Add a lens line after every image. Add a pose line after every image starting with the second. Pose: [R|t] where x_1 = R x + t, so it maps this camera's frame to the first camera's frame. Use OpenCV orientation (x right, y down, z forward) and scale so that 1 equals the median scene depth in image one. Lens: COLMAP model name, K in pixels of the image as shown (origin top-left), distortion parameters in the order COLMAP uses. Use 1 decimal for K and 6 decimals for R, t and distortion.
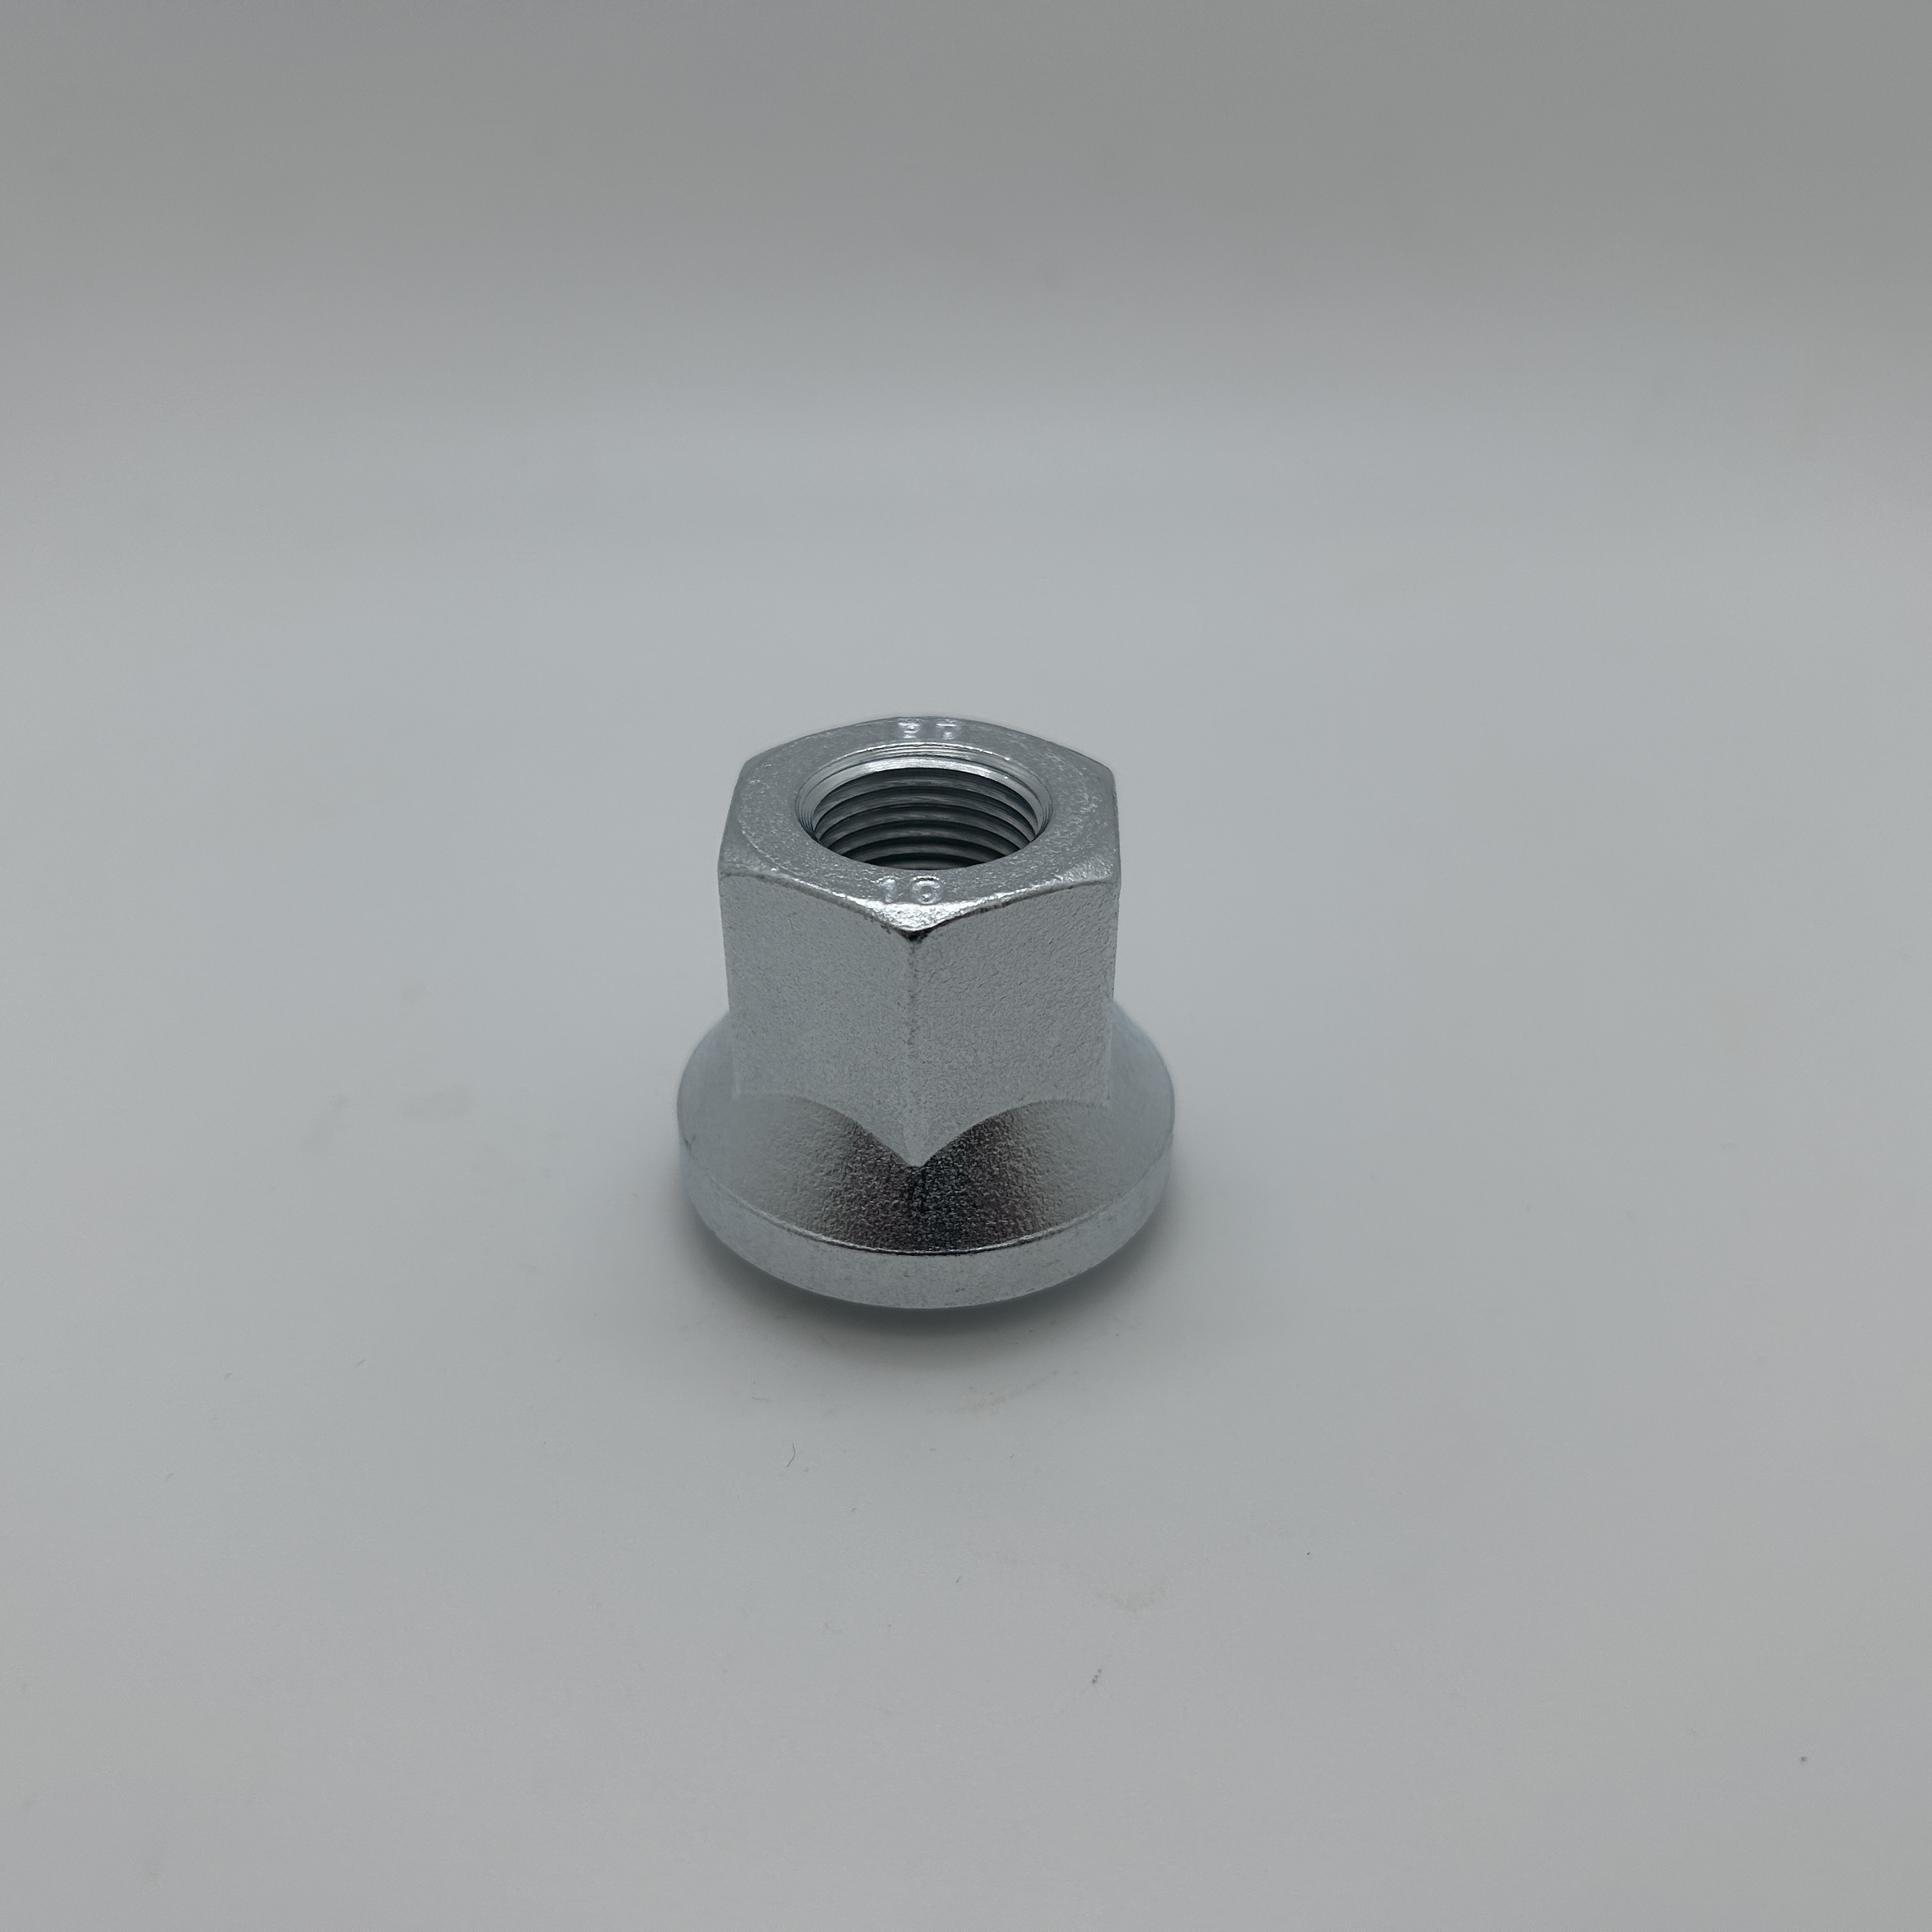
lens RADIAL K [[2193.3, 0, 961.7], [0, 2193.3, 965.1], [0, 0, 1]] dist [0.007879, 0.000000]
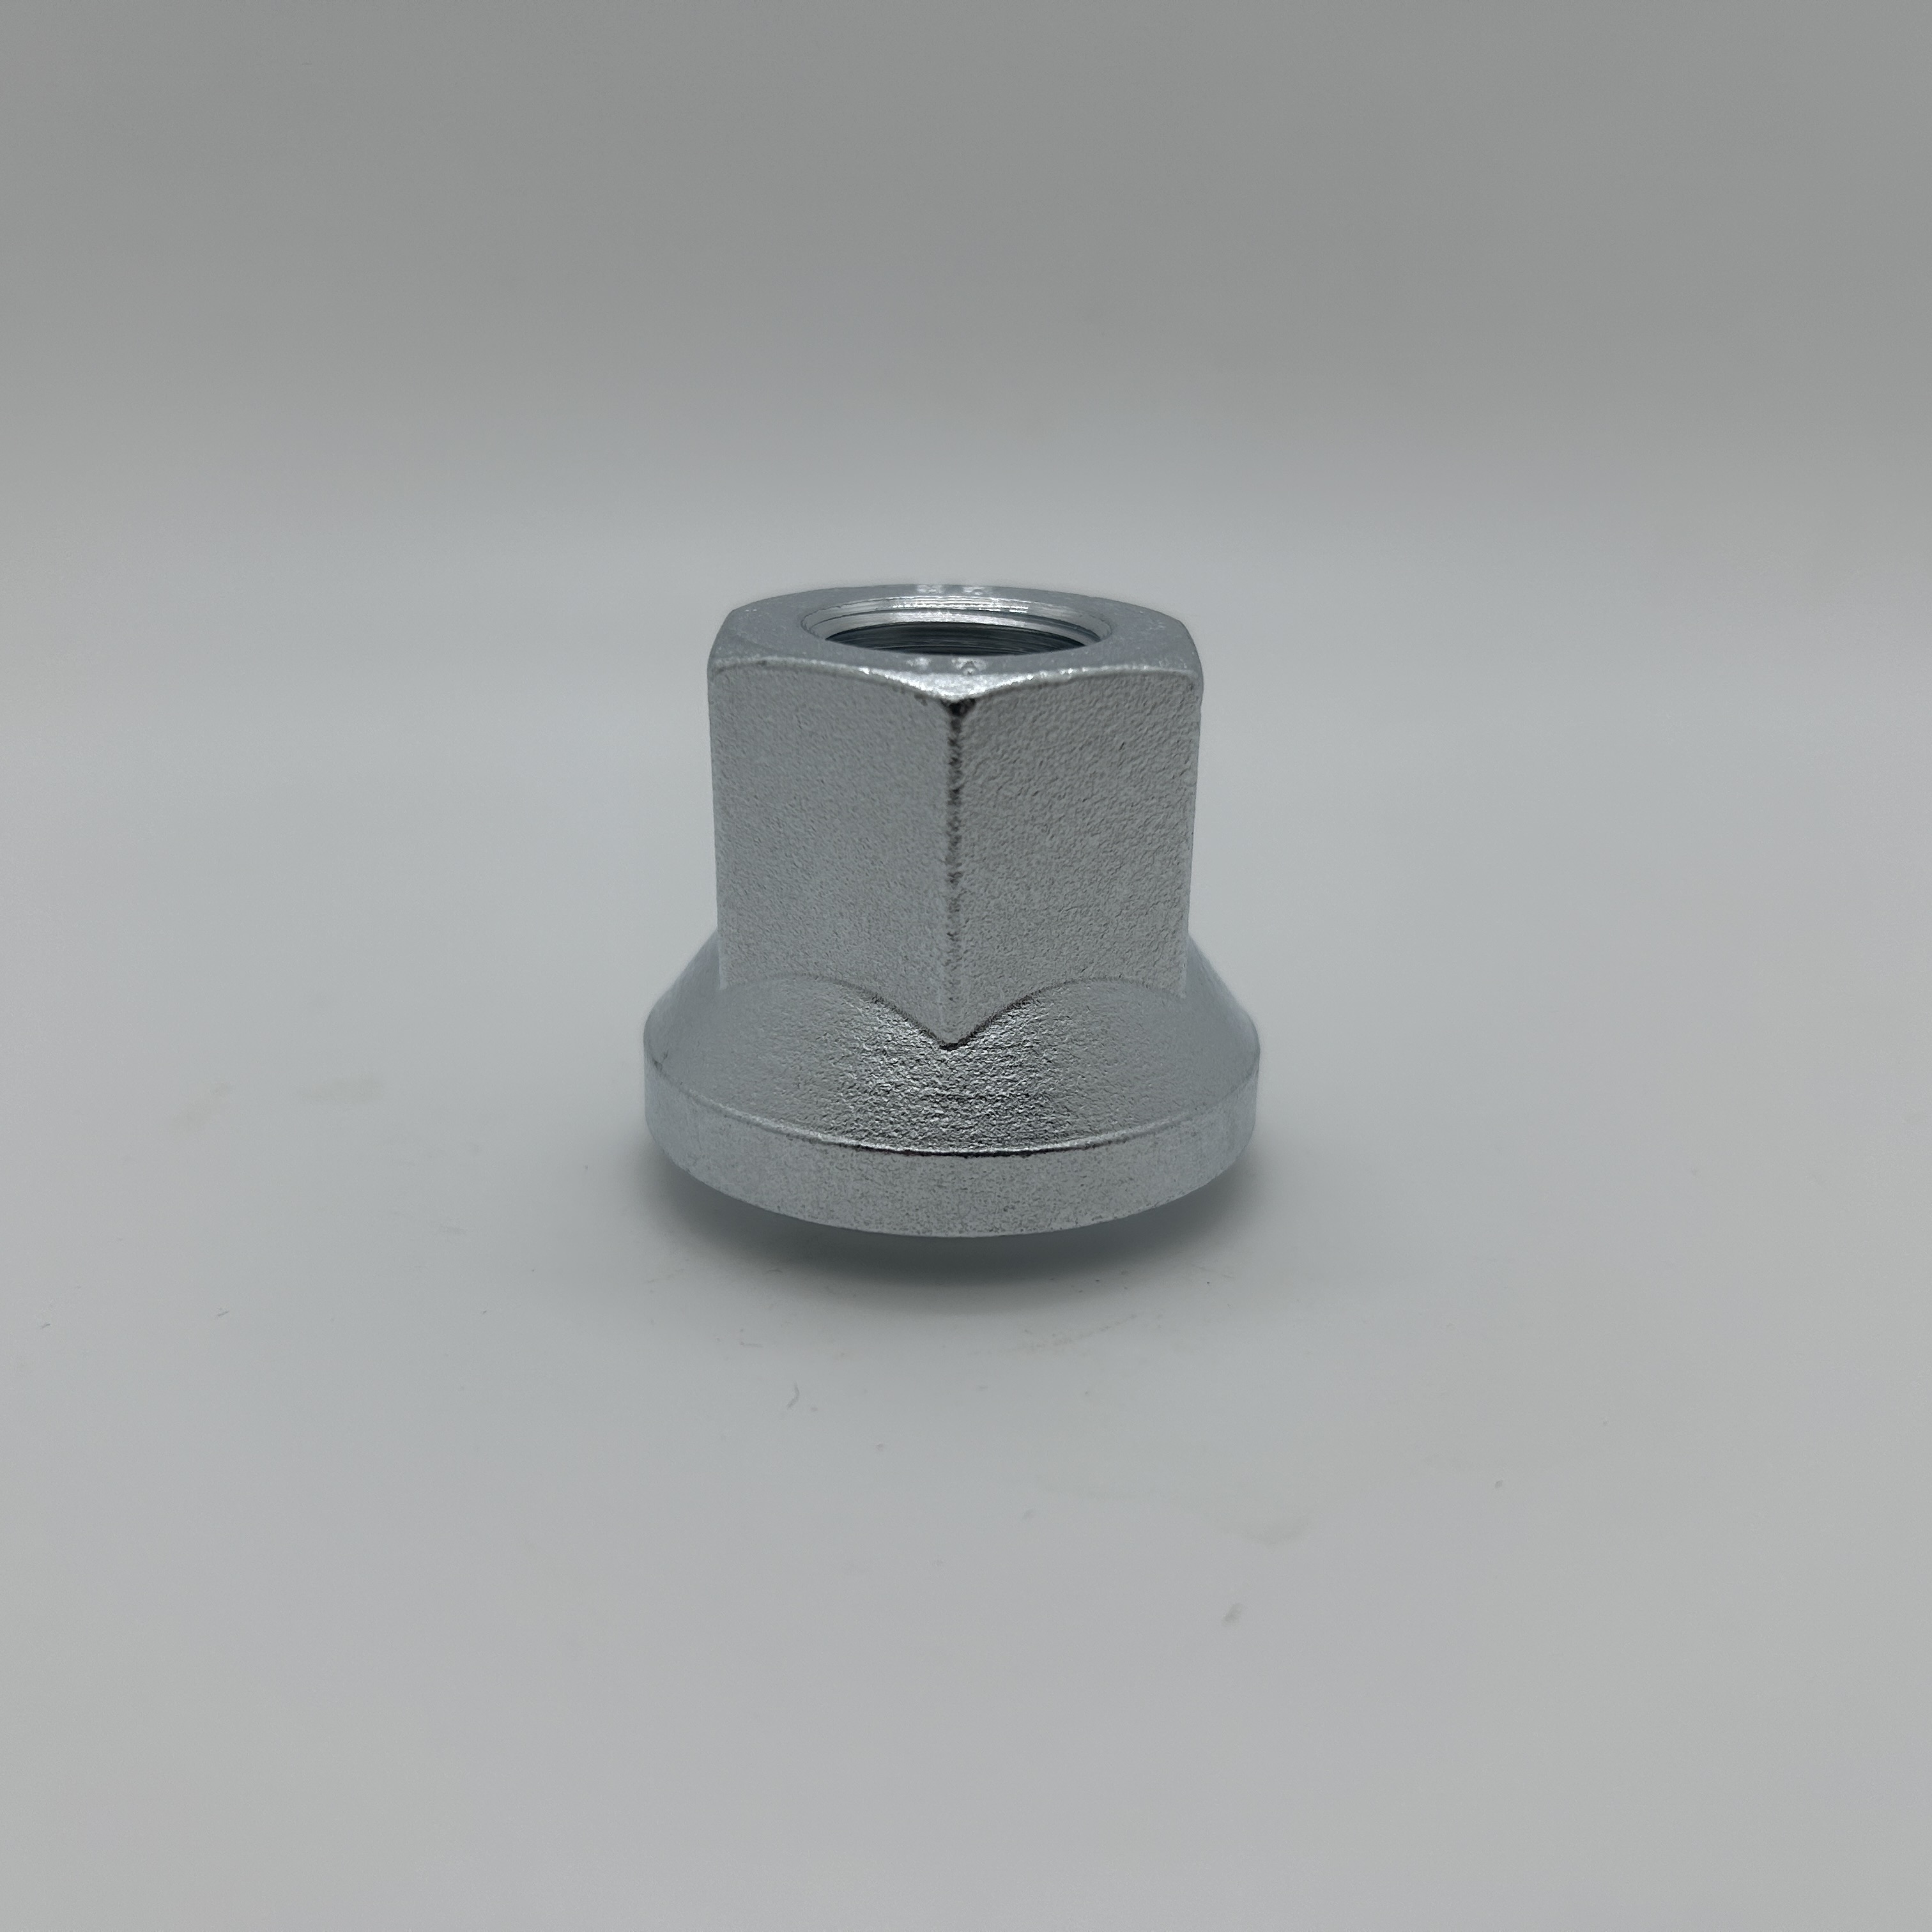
lens RADIAL K [[2193.3, 0, 971.1], [0, 2193.3, 967.0], [0, 0, 1]] dist [0.007879, 0.000000]
pose [[0.999403, -0.002357, 0.034470, -0.040925], [0.009858, 0.975655, -0.219091, 0.235903], [-0.033115, 0.219300, 0.975095, 0.224844]]
